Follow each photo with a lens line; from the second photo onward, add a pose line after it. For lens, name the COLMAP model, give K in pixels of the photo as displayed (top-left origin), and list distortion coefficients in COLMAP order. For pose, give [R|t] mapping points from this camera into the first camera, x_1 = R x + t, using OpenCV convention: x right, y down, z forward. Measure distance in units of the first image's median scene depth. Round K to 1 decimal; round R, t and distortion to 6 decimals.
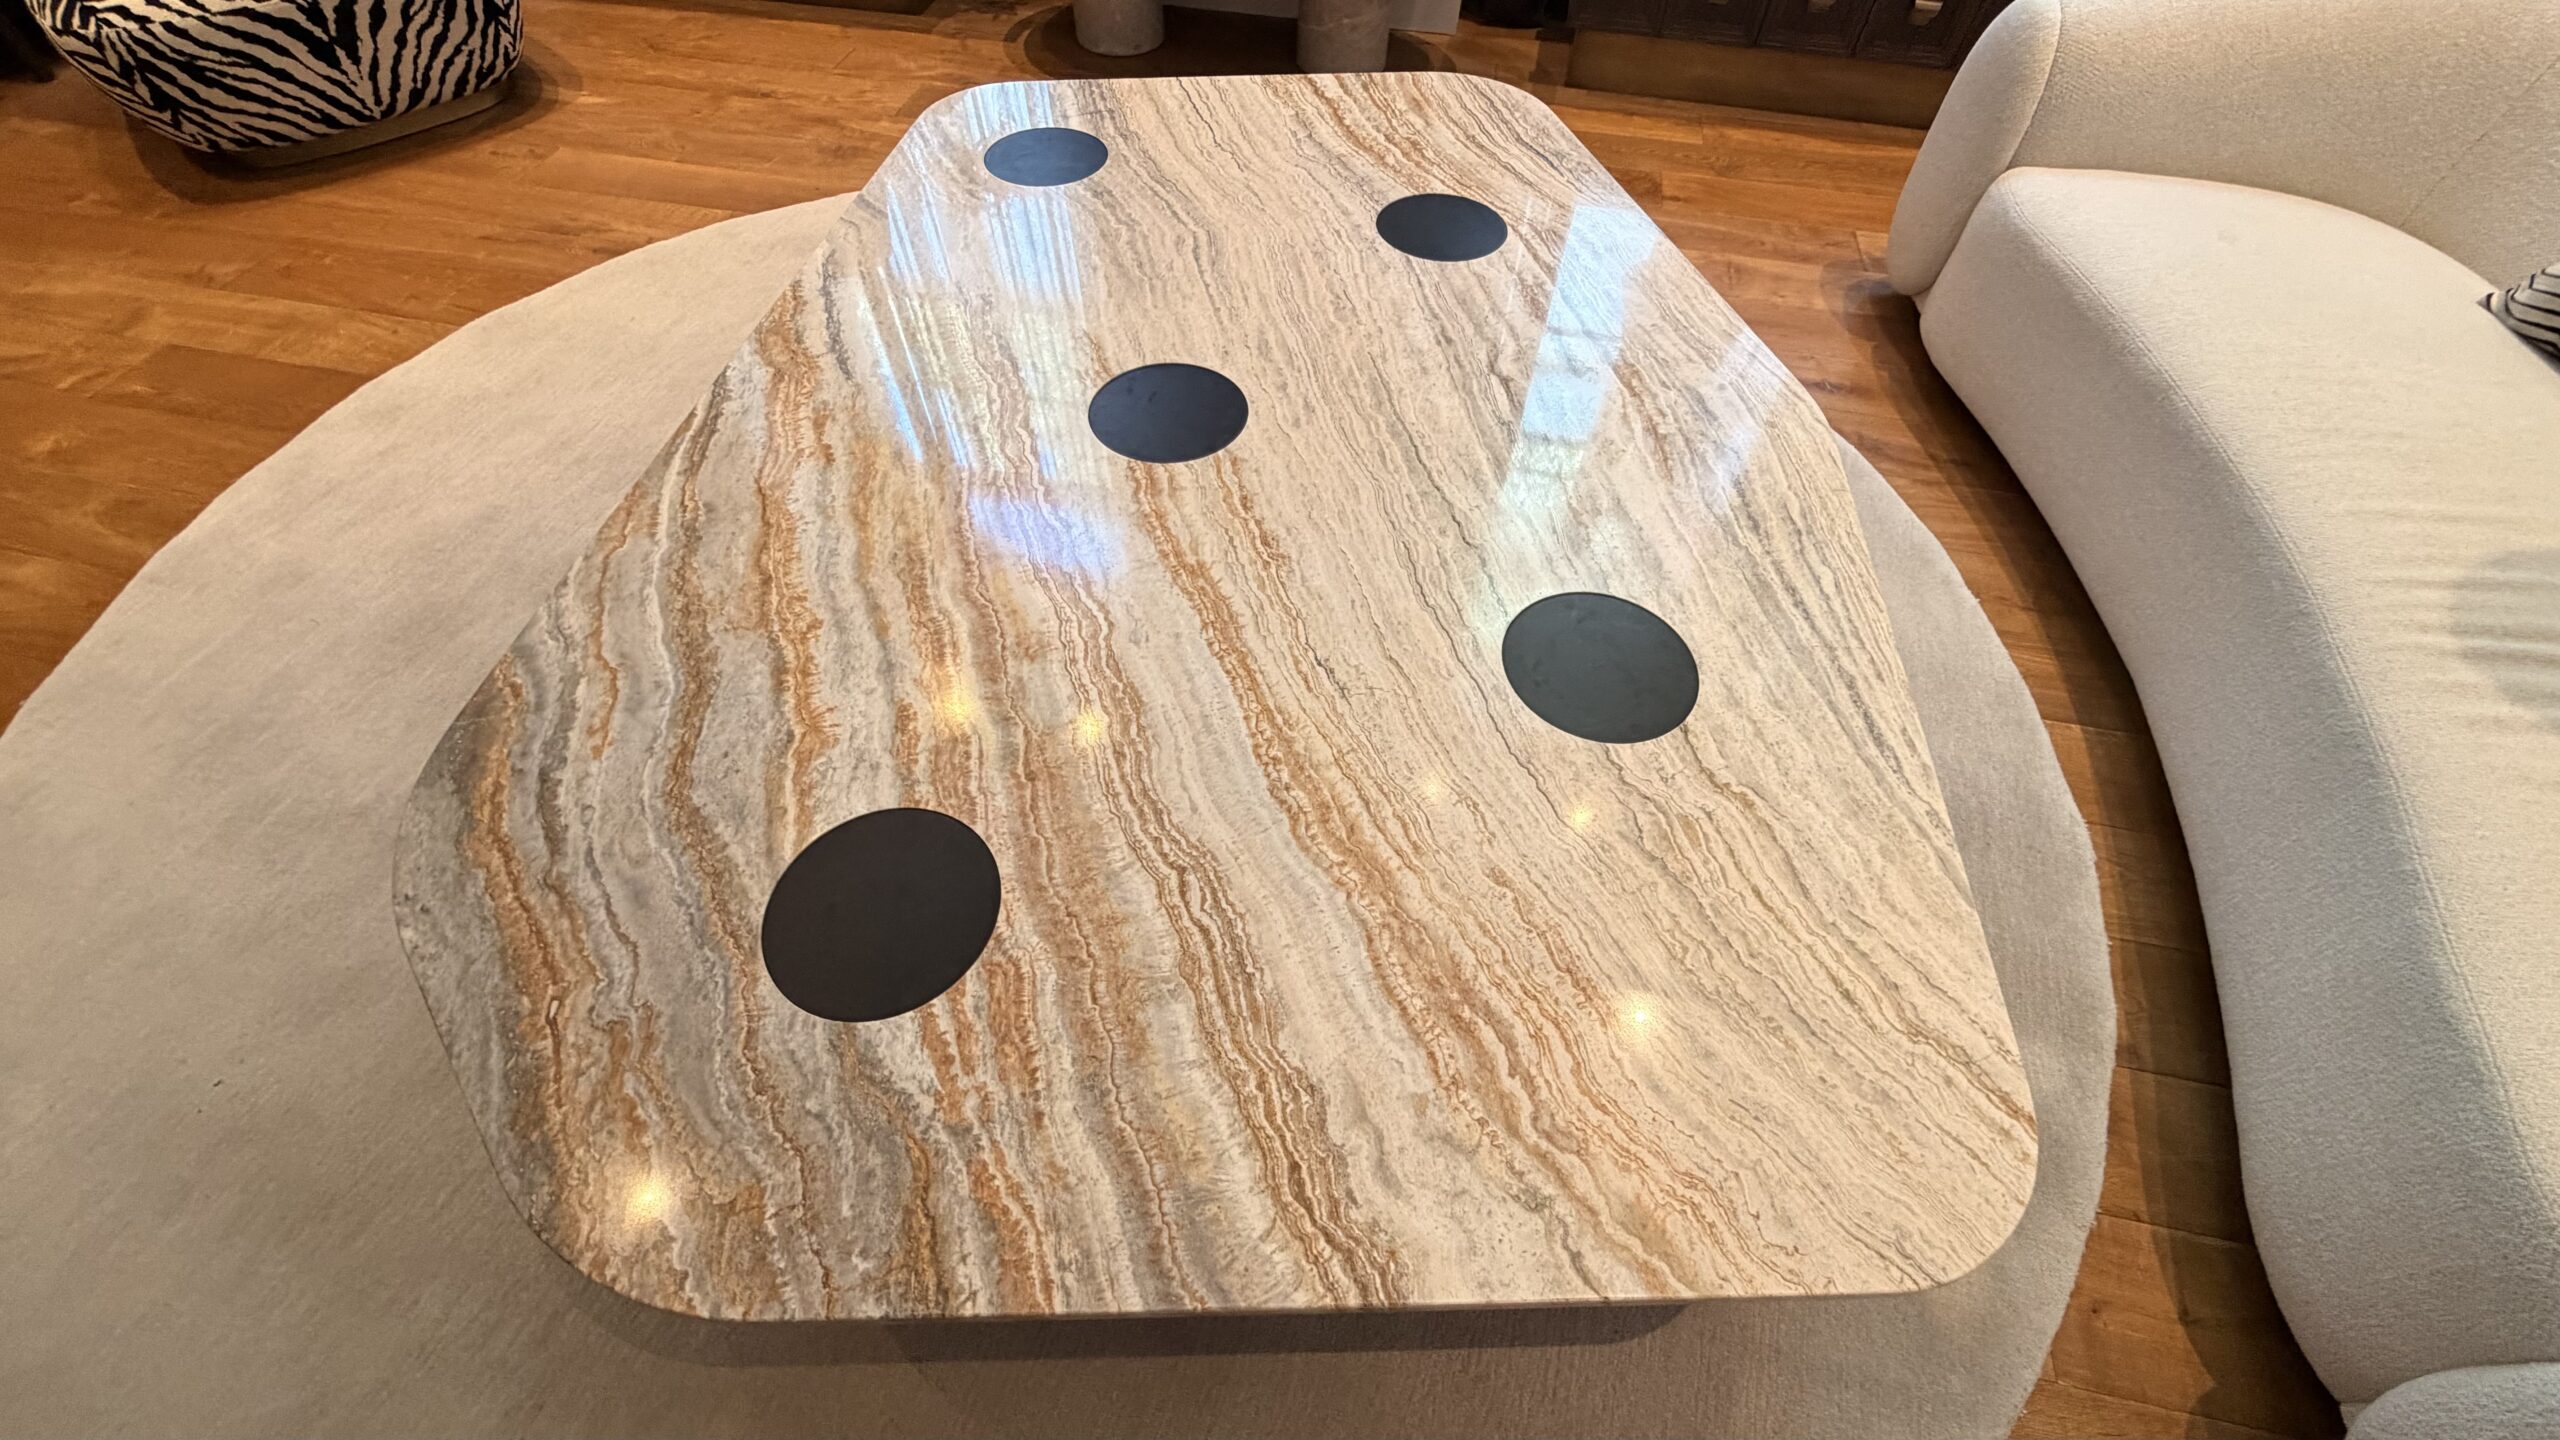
lens RADIAL K [[1030.2, 0, 1276.5], [0, 1030.2, 716.8], [0, 0, 1]] dist [-0.000142, -0.000059]
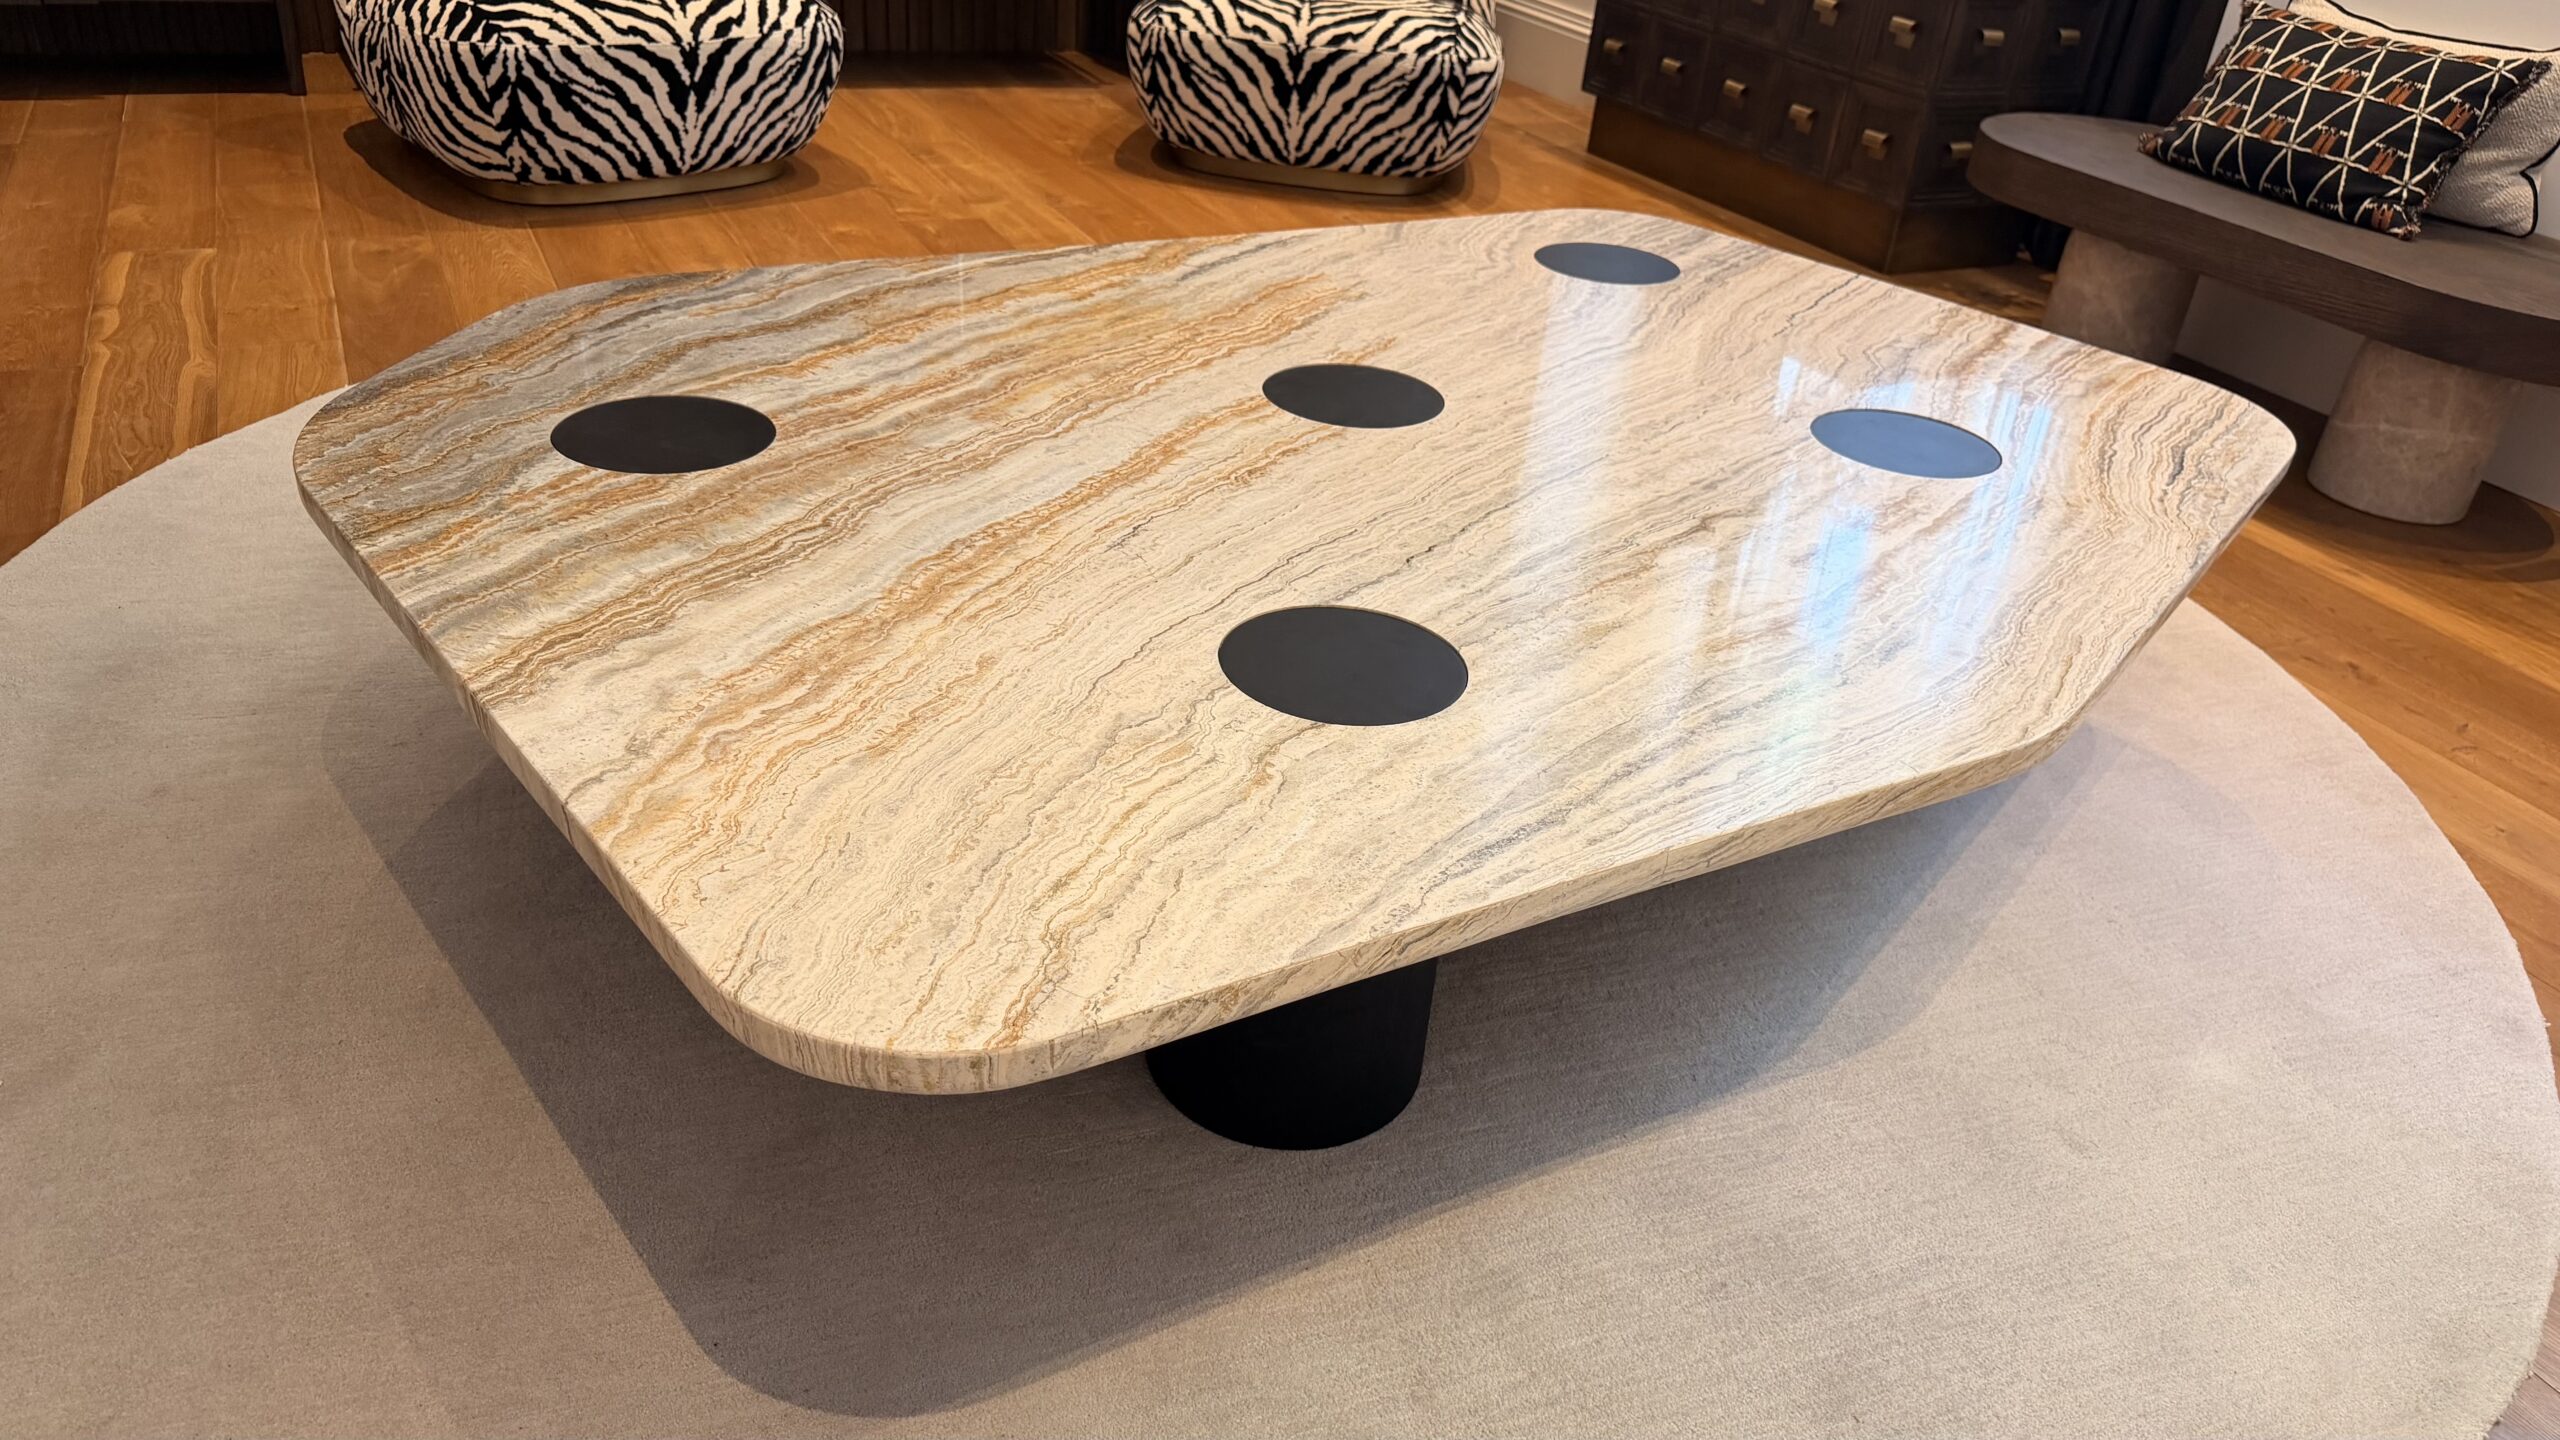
lens RADIAL K [[1797.8, 0, 1270.7], [0, 1797.8, 718.3], [0, 0, 1]] dist [0.183261, -0.437100]
pose [[0.610950, 0.426796, -0.666772, 1.319055], [-0.676710, 0.718641, -0.160059, 0.255840], [0.410857, 0.548999, 0.727871, 0.013457]]
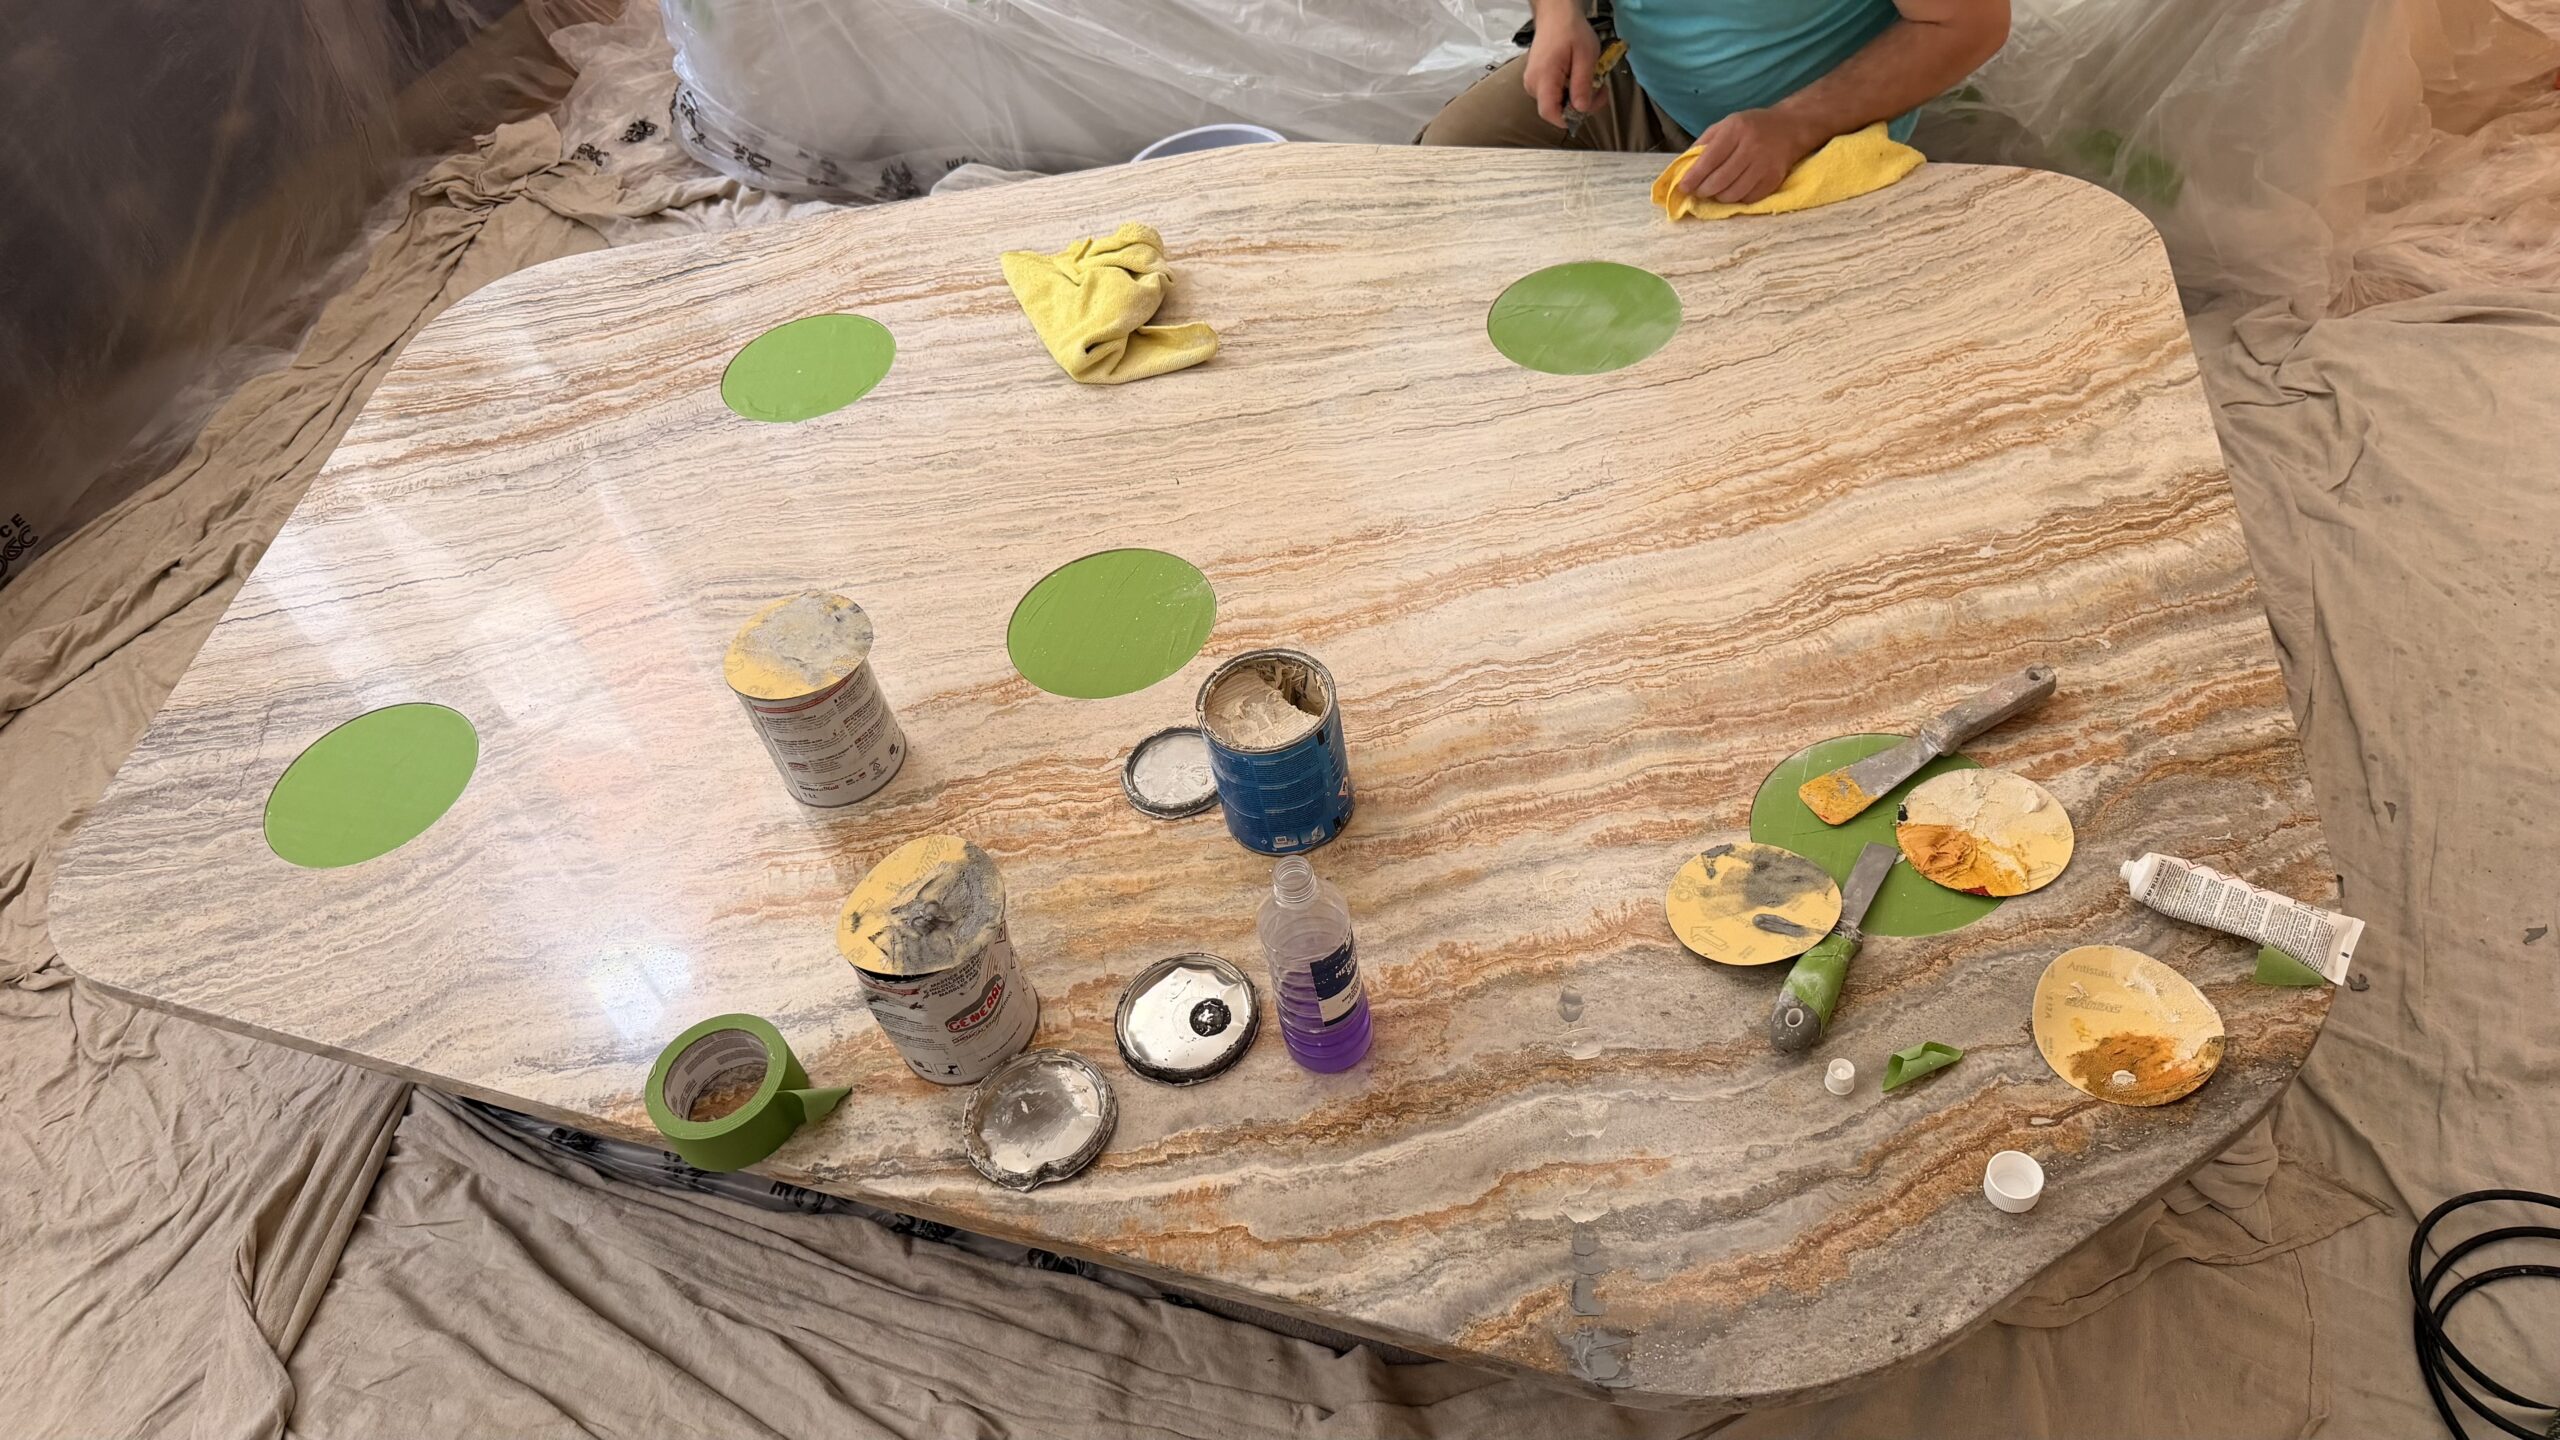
lens RADIAL K [[1797.8, 0, 1270.7], [0, 1797.8, 718.3], [0, 0, 1]] dist [0.183261, -0.437100]
pose [[0.183402, -0.750704, 0.634671, -1.296983], [0.870942, 0.423488, 0.249234, -0.658636], [-0.455876, 0.507052, 0.731488, 0.029005]]
